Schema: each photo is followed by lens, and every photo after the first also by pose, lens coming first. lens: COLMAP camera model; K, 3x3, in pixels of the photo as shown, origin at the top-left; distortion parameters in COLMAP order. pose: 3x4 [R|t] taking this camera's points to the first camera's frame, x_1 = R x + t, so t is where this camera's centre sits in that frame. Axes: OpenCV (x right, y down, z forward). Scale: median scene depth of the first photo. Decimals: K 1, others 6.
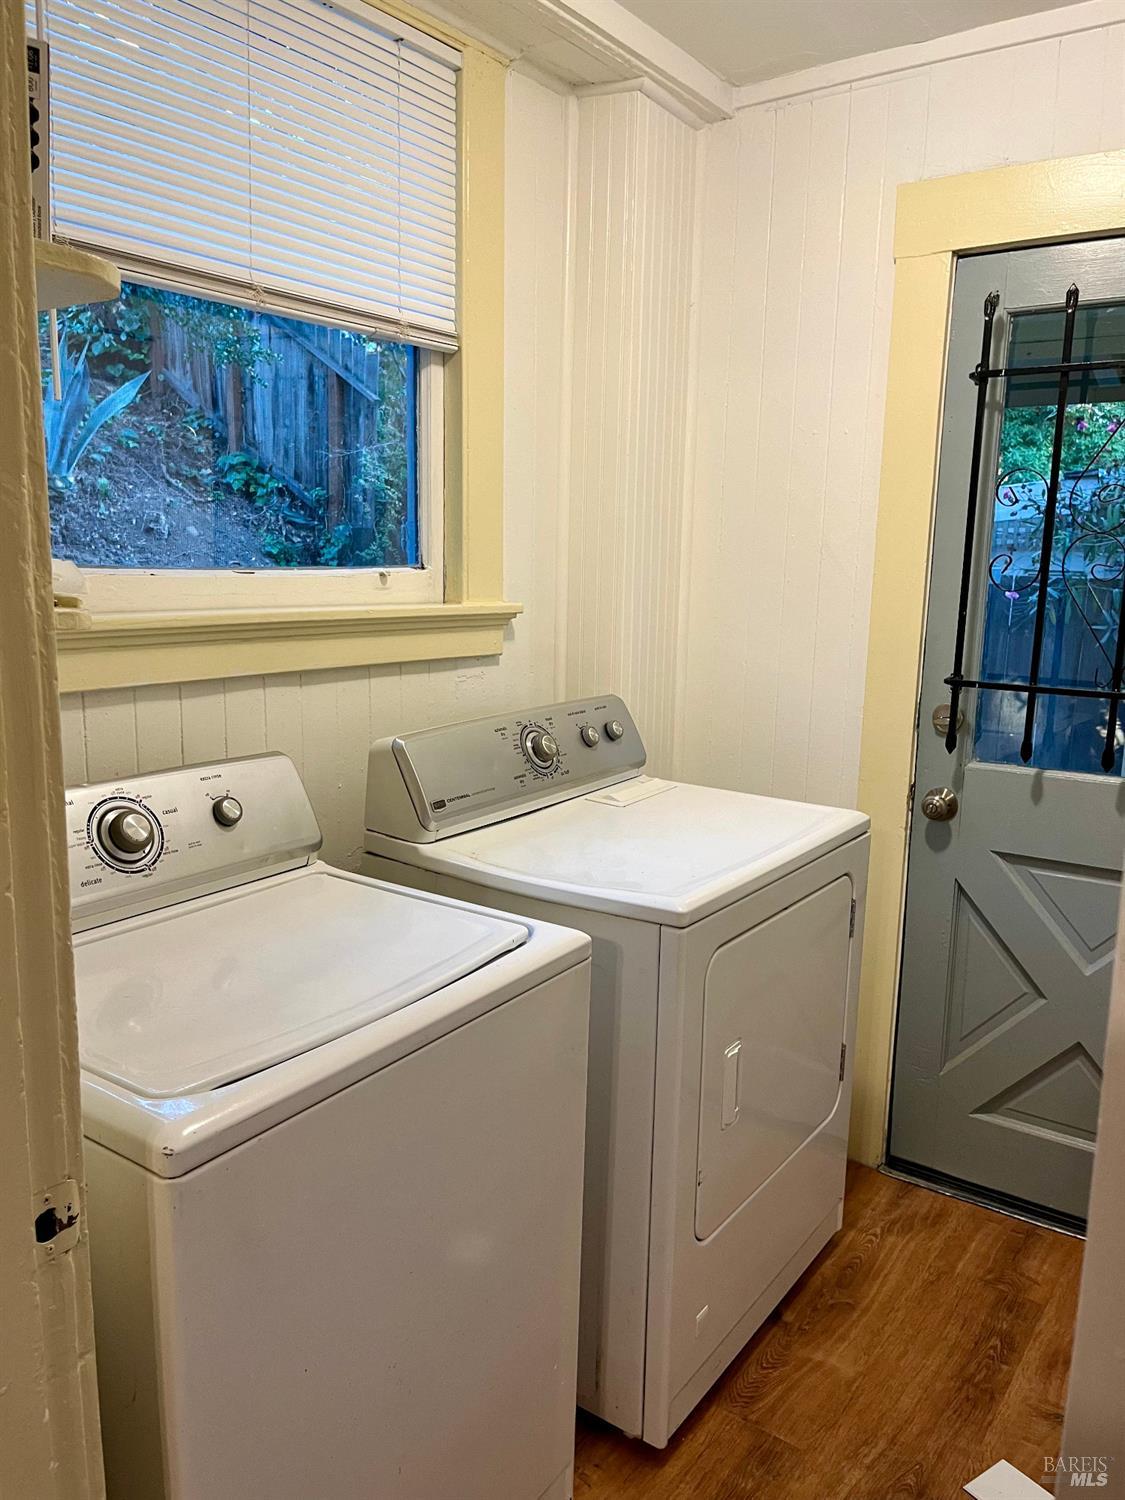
lens RADIAL K [[1133.3, 0, 556.5], [0, 1133.3, 764.7], [0, 0, 1]] dist [0.034588, -0.063986]
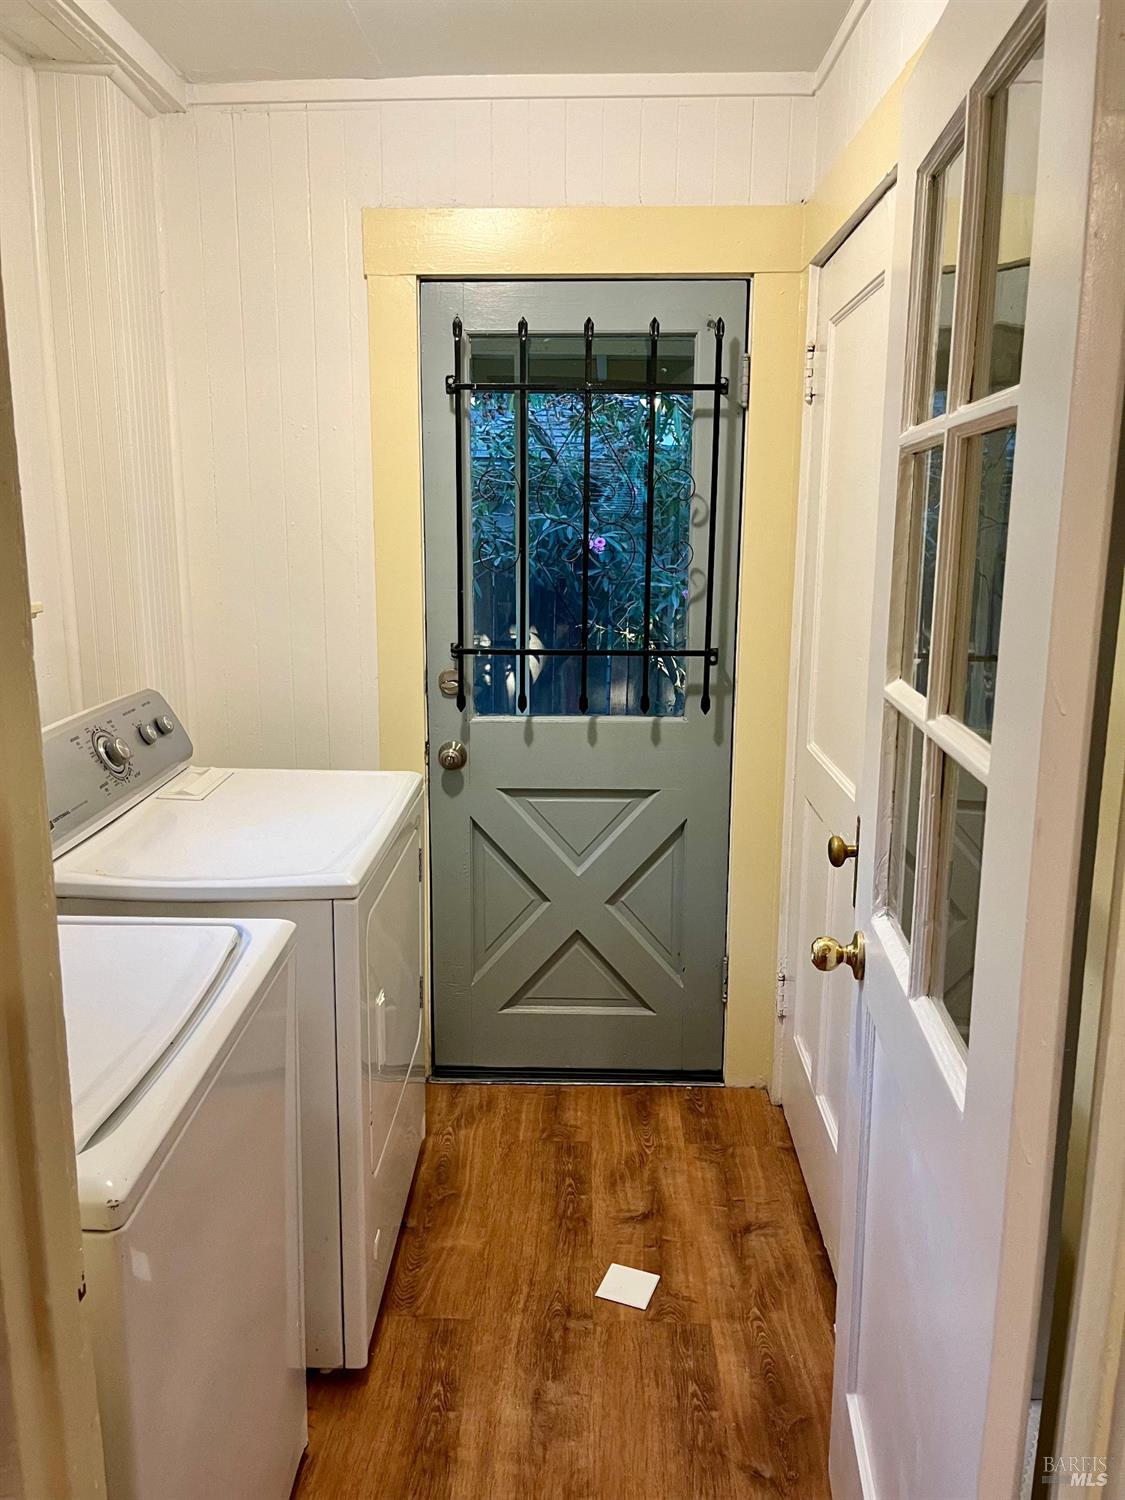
lens RADIAL K [[1133.3, 0, 566.4], [0, 1133.3, 747.7], [0, 0, 1]] dist [0.034588, -0.063986]
pose [[0.824048, -0.126561, 0.552202, -0.215504], [0.111188, 0.991900, 0.061412, -0.032850], [-0.555502, 0.010792, 0.831445, -0.028431]]
